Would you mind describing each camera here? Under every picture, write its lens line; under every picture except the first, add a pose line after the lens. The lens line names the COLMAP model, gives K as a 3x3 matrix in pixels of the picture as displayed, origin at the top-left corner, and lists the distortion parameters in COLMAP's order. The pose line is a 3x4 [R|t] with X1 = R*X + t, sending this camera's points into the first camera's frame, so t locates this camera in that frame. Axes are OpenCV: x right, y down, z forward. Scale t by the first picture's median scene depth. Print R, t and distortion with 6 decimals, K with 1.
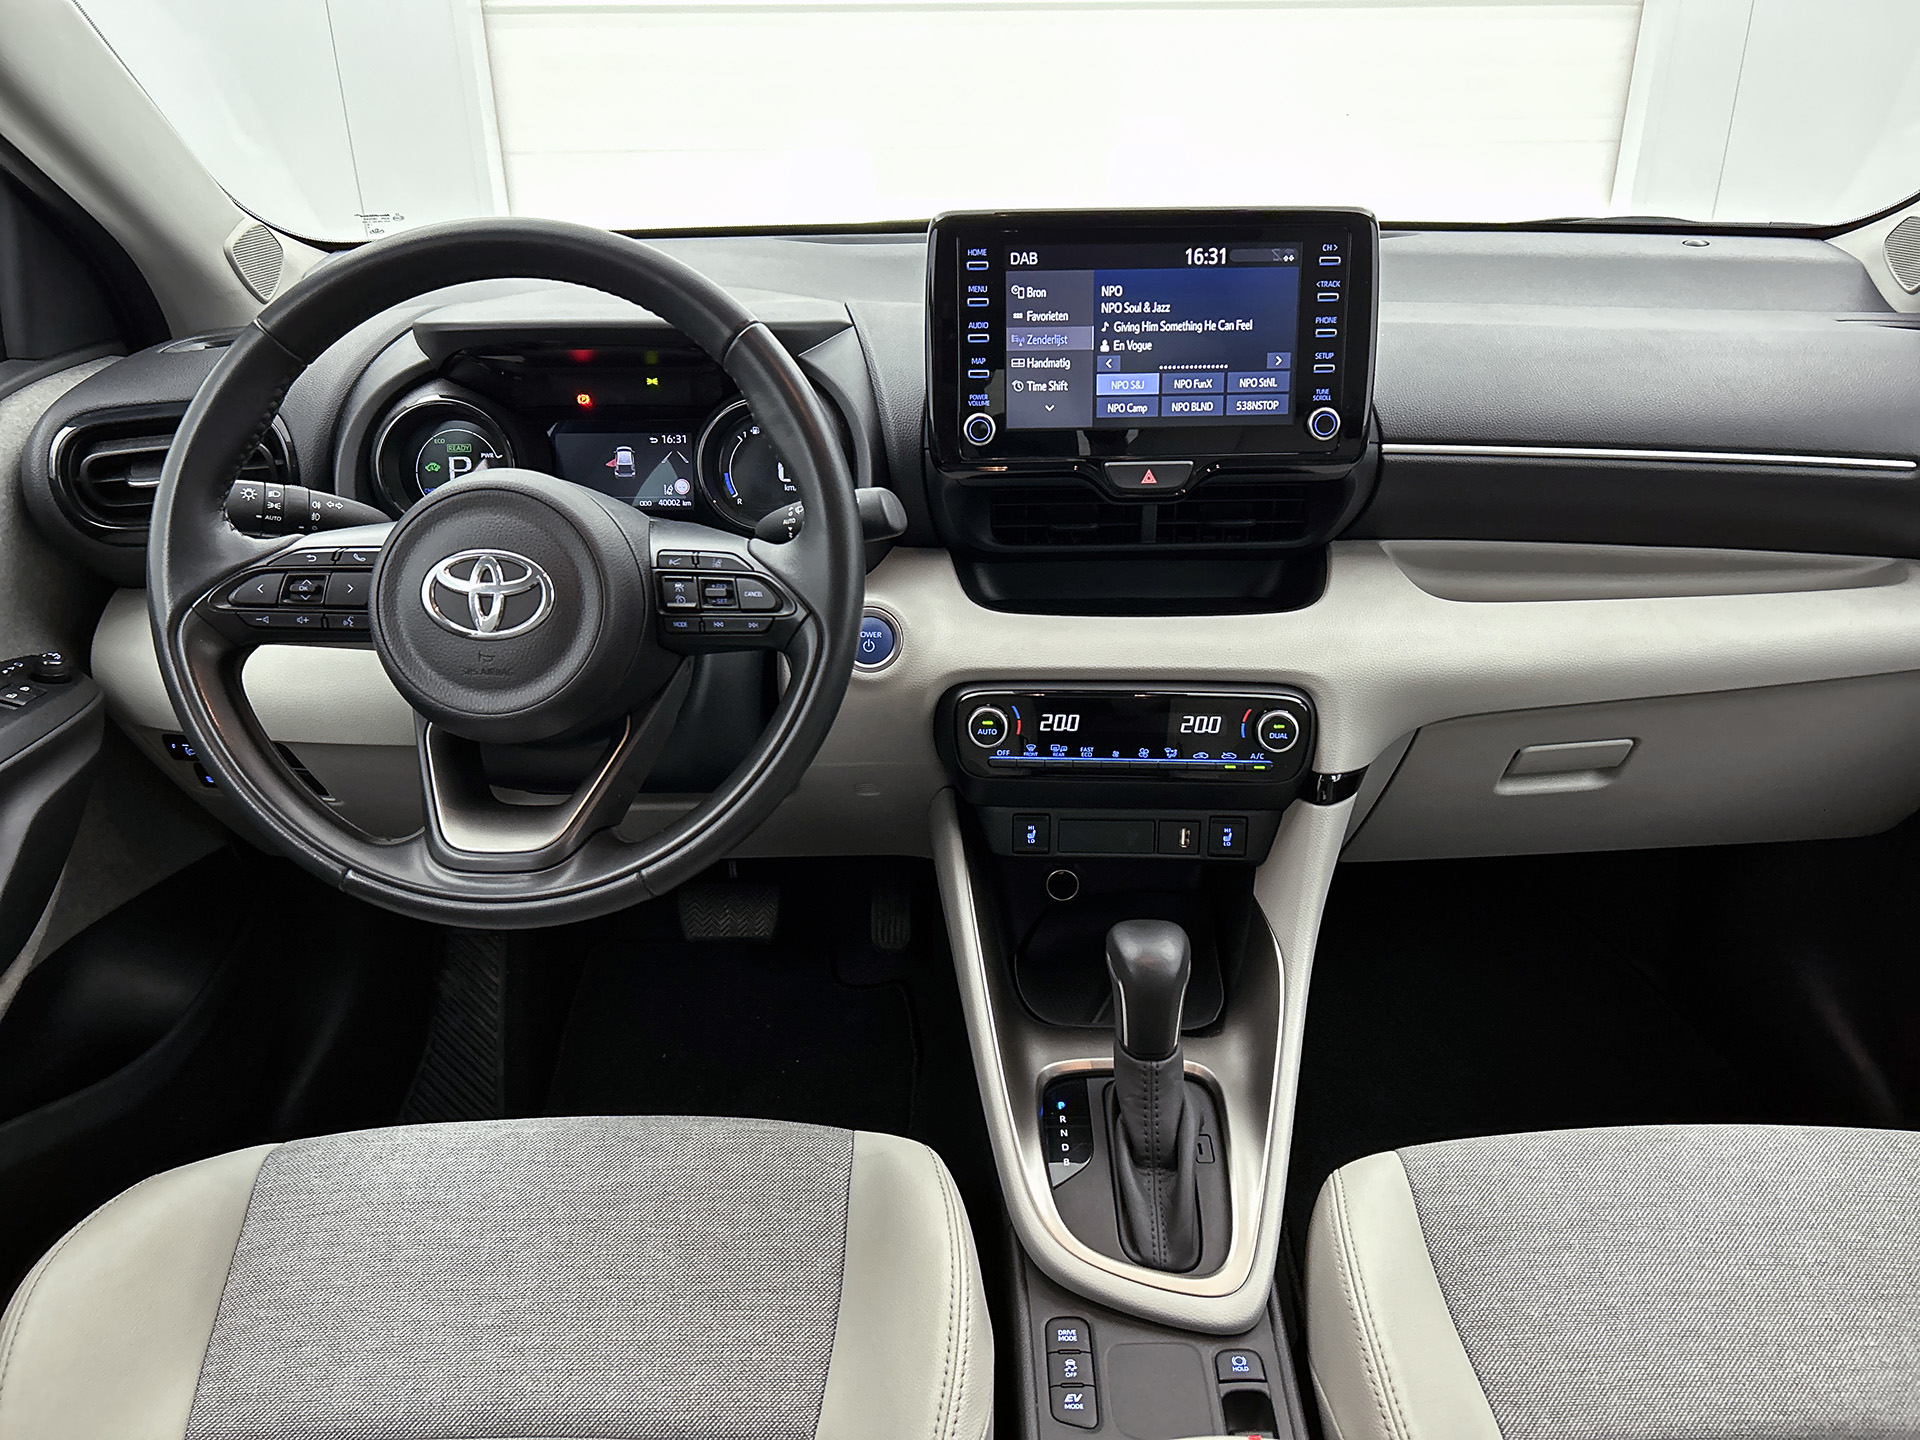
lens RADIAL K [[1475.2, 0, 960.0], [0, 1475.2, 720.0], [0, 0, 1]] dist [0.074198, -0.102054]
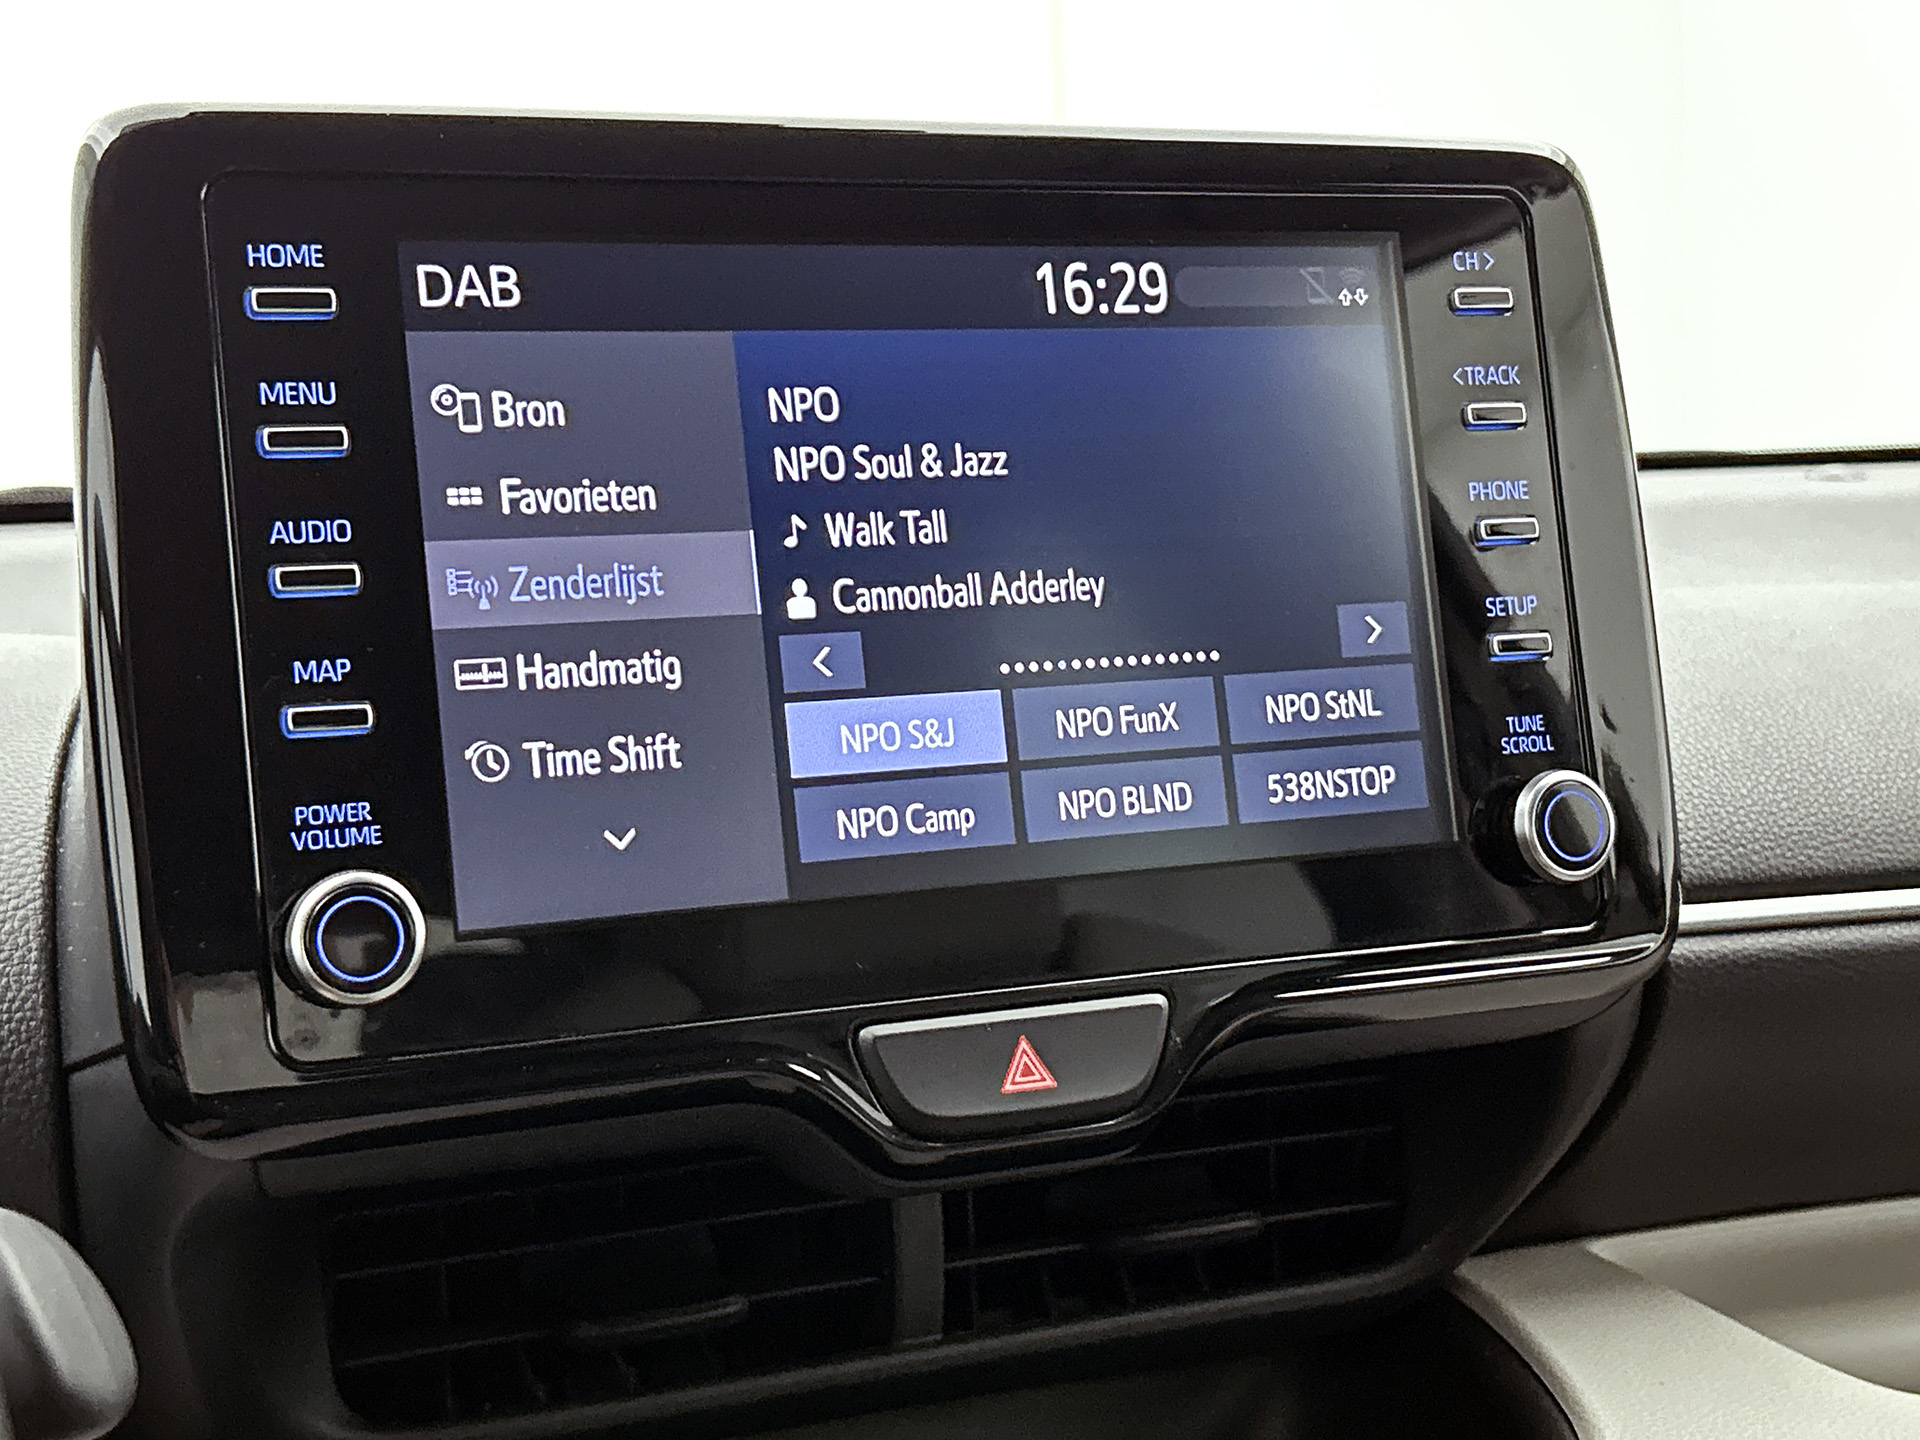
lens RADIAL K [[2817.4, 0, 961.9], [0, 2817.4, 709.7], [0, 0, 1]] dist [0.216151, -0.583160]
pose [[0.917098, -0.048553, 0.395694, -0.076215], [0.183791, 0.932276, -0.311580, -0.071388], [-0.353767, 0.358475, 0.863912, 0.560573]]
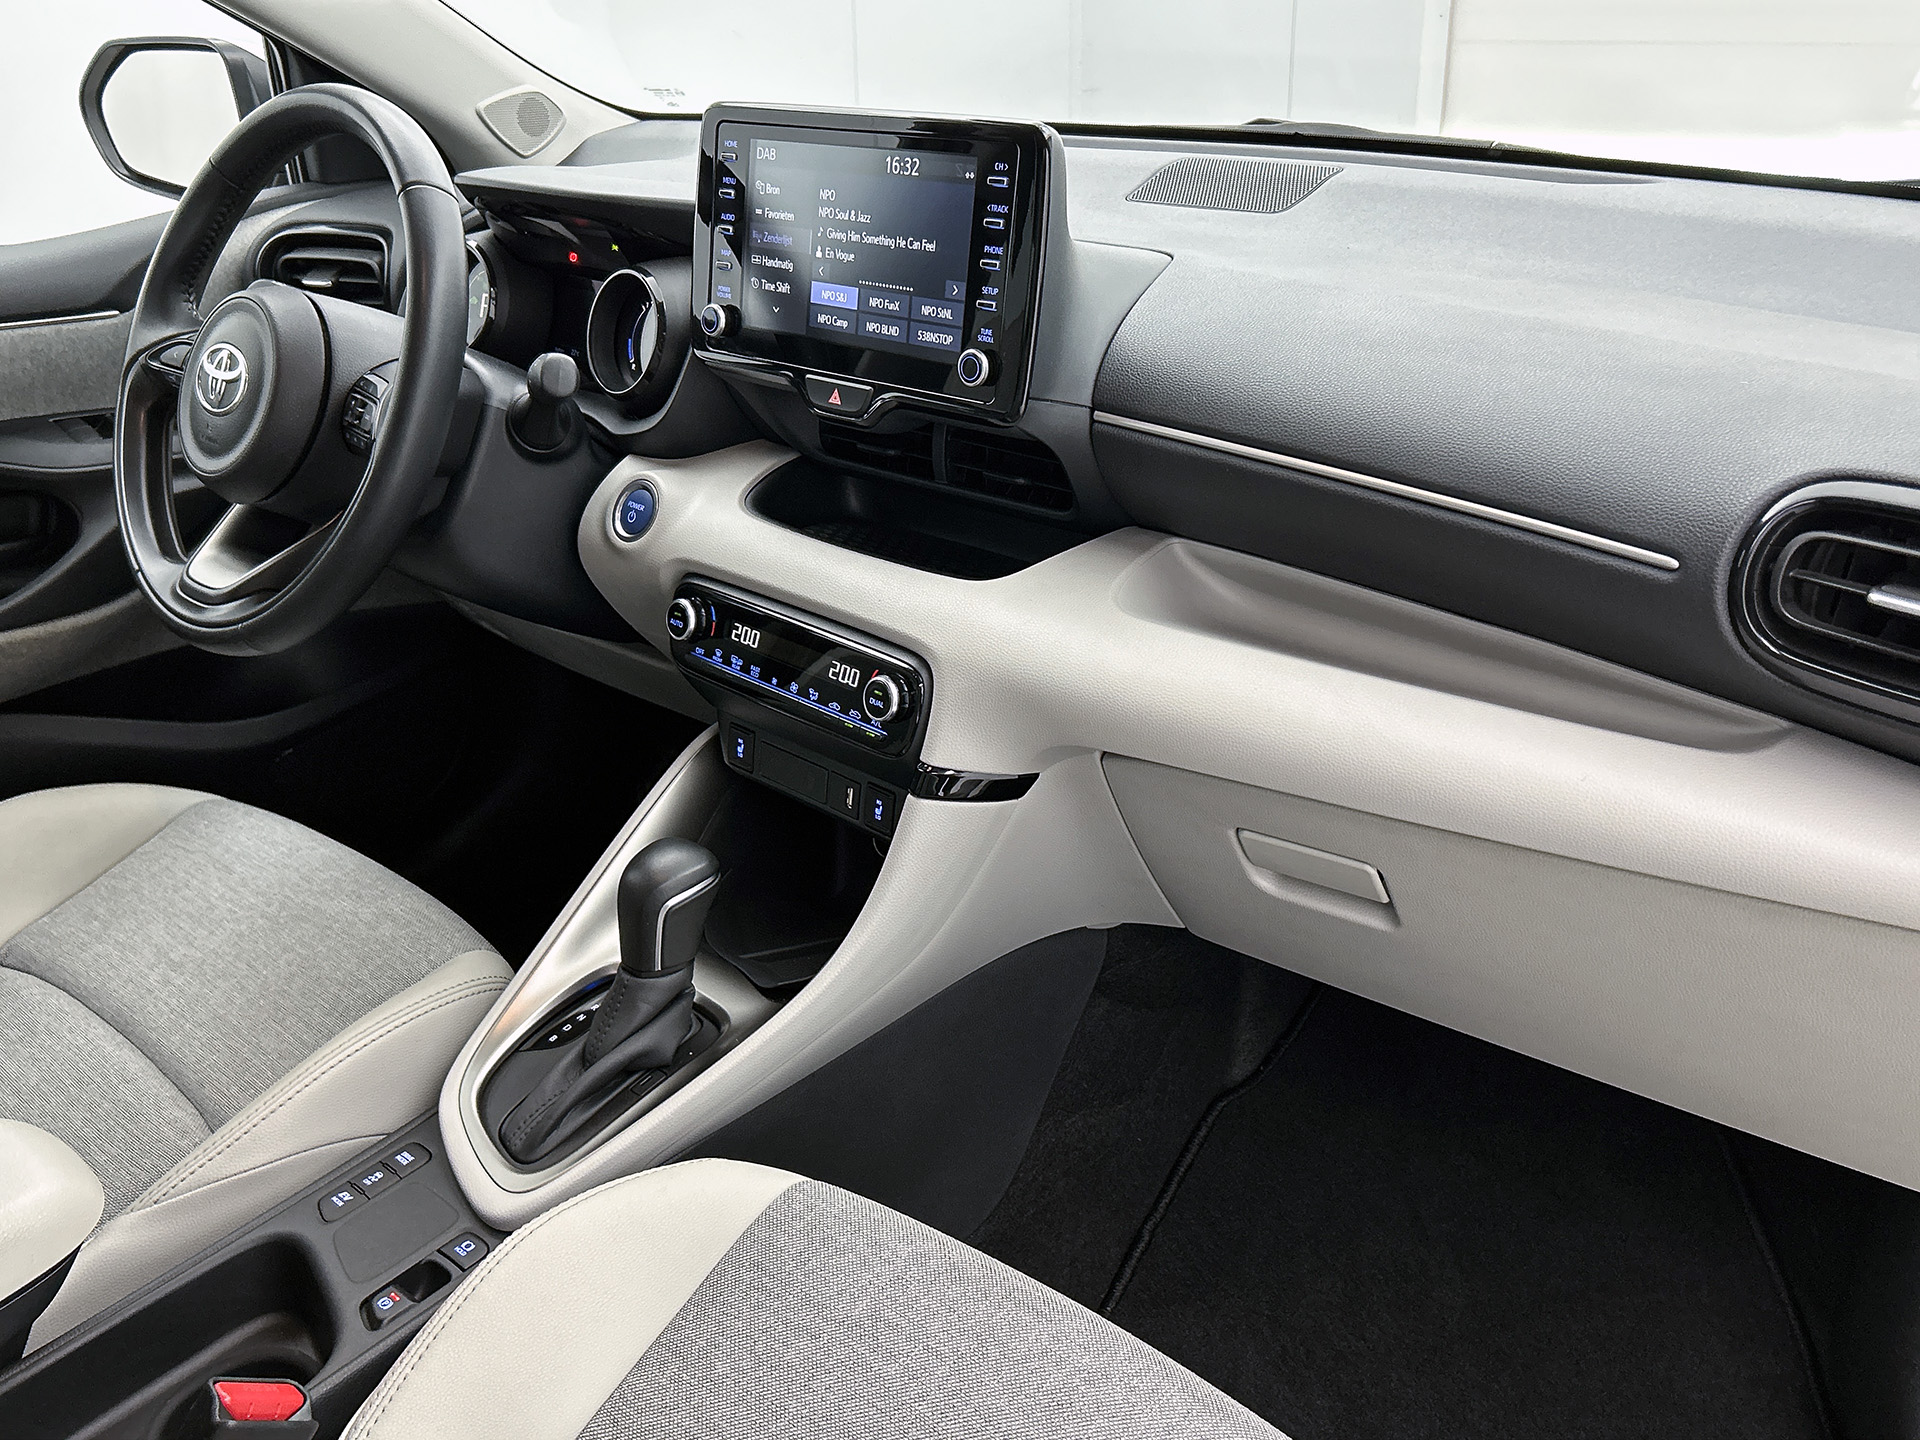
lens RADIAL K [[1654.6, 0, 961.4], [0, 1654.6, 696.9], [0, 0, 1]] dist [0.026082, -0.005968]
pose [[0.751862, 0.267881, -0.602449, 0.875373], [-0.264137, 0.959591, 0.097039, -0.106760], [0.604099, 0.086169, 0.792237, 0.243381]]
